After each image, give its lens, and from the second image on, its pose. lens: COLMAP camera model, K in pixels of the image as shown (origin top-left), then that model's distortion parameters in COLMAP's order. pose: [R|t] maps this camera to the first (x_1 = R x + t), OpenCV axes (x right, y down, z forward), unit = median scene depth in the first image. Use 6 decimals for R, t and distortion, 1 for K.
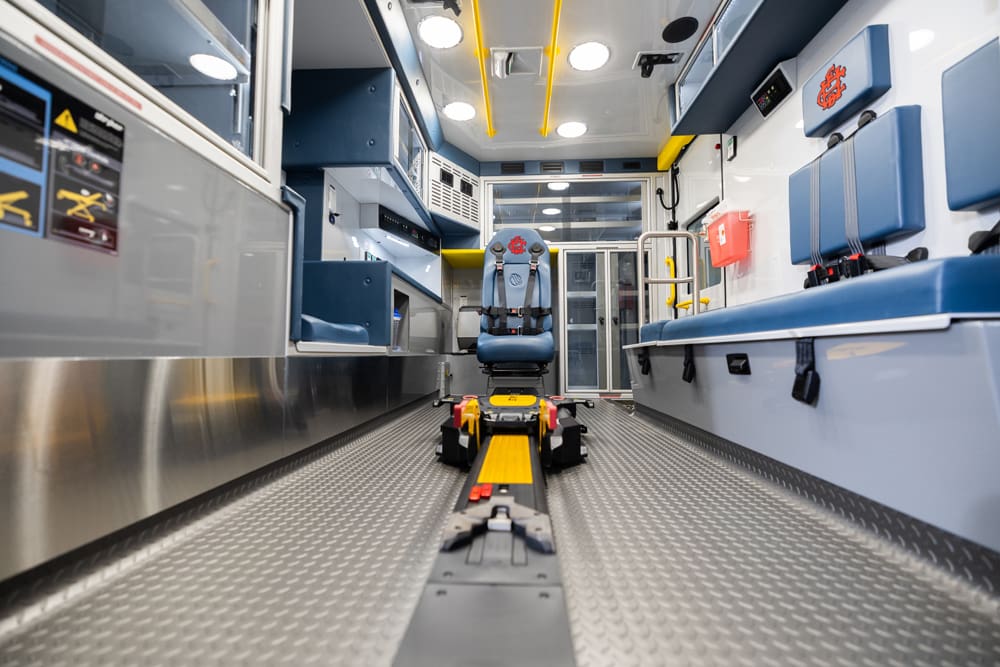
lens RADIAL K [[428.4, 0, 502.6], [0, 428.4, 335.3], [0, 0, 1]] dist [0.000482, -0.000344]
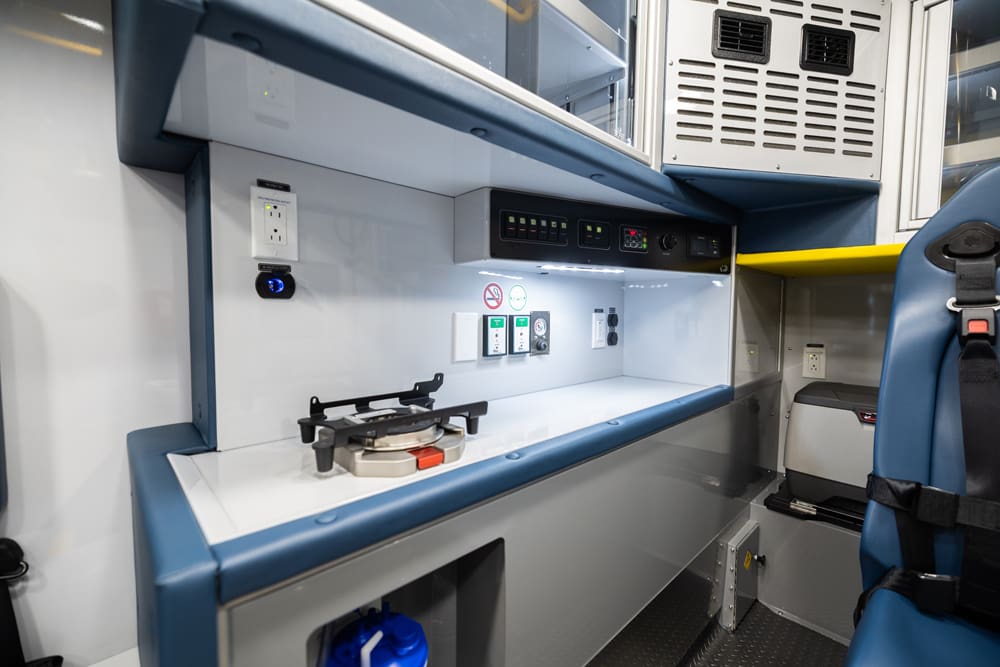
lens RADIAL K [[420.2, 0, 500.0], [0, 420.2, 333.5], [0, 0, 1]] dist [-0.000559, -0.000018]
pose [[0.712644, 0.047666, -0.699905, -0.039937], [0.026068, 0.995201, 0.094320, -0.220400], [0.701041, -0.085462, 0.707981, 0.752330]]
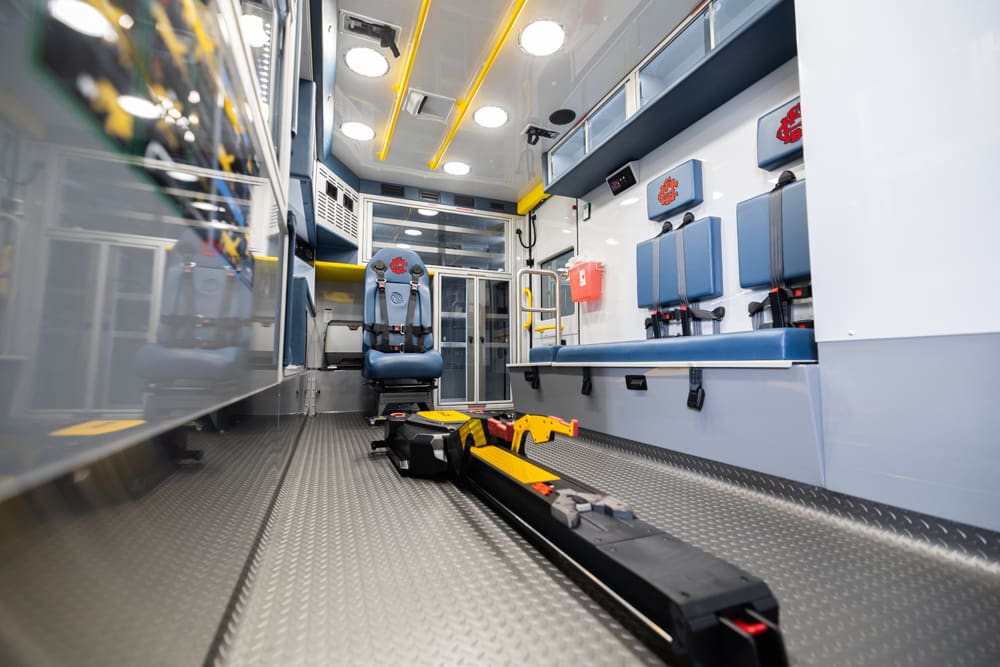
lens RADIAL K [[420.2, 0, 500.0], [0, 420.2, 333.5], [0, 0, 1]] dist [-0.000559, -0.000018]
pose [[0.908009, 0.033209, 0.417632, -0.197690], [-0.020443, 0.999178, -0.035006, -0.016563], [-0.418451, 0.023248, 0.907942, -0.033117]]
